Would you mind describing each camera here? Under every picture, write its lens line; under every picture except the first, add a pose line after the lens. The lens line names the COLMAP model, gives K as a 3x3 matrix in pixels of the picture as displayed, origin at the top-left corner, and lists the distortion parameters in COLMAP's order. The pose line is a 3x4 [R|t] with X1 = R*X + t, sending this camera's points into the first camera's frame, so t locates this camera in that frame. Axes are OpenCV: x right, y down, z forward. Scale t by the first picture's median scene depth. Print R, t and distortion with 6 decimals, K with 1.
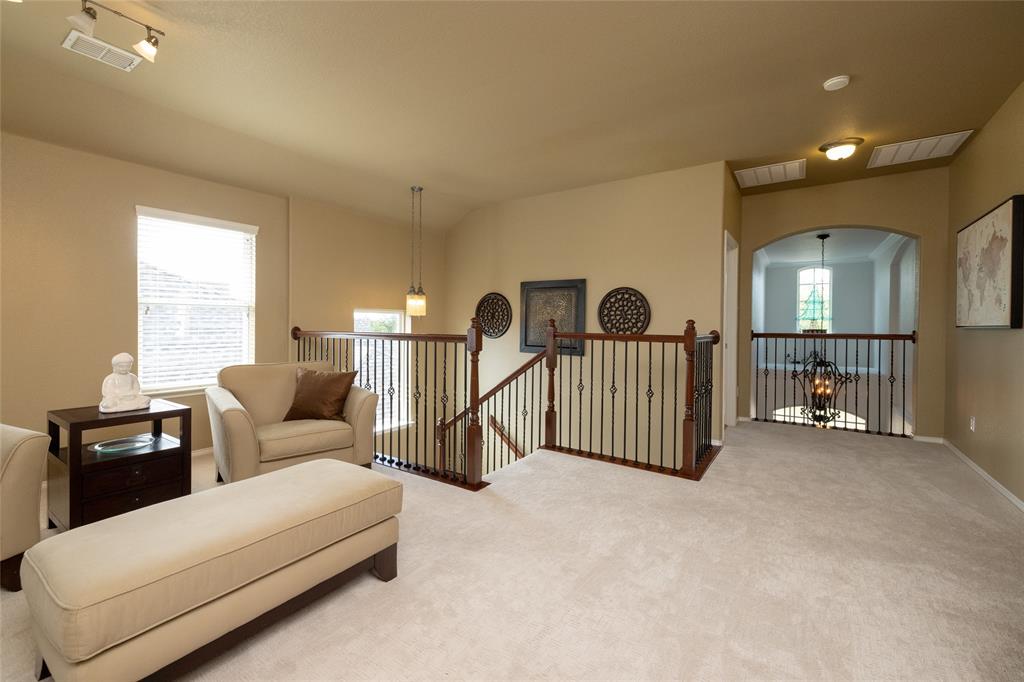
lens RADIAL K [[427.7, 0, 508.2], [0, 427.7, 329.8], [0, 0, 1]] dist [-0.001241, 0.000517]
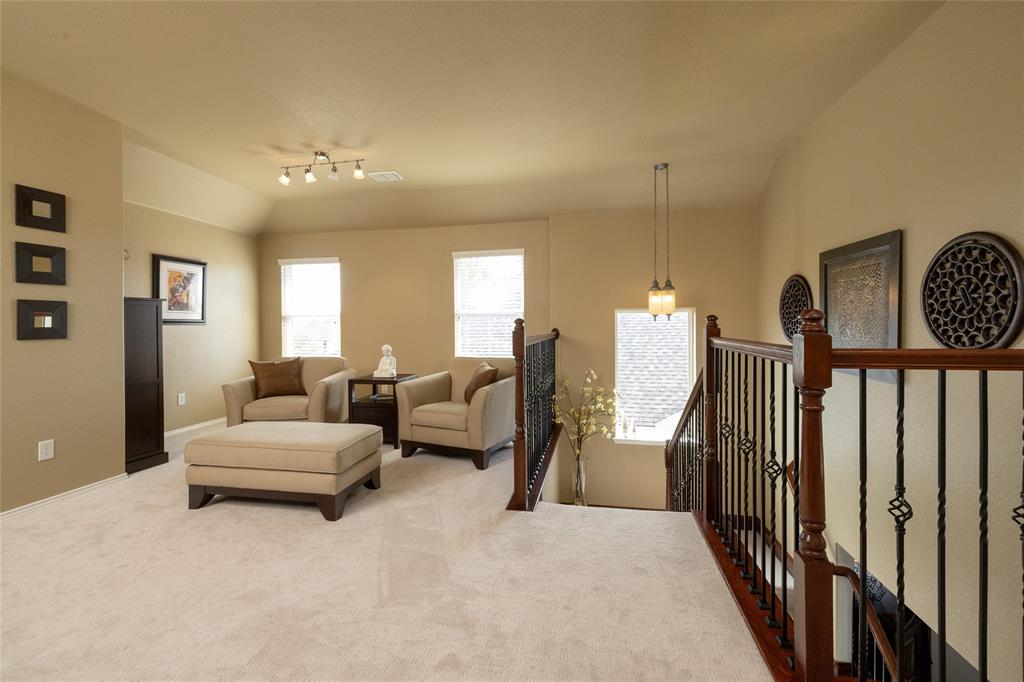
lens RADIAL K [[427.7, 0, 508.2], [0, 427.7, 329.8], [0, 0, 1]] dist [-0.001241, 0.000517]
pose [[0.396896, -0.000633, -0.917863, 0.547939], [0.001686, 0.999999, 0.000040, -0.003733], [0.917862, -0.001563, 0.396896, 0.460816]]
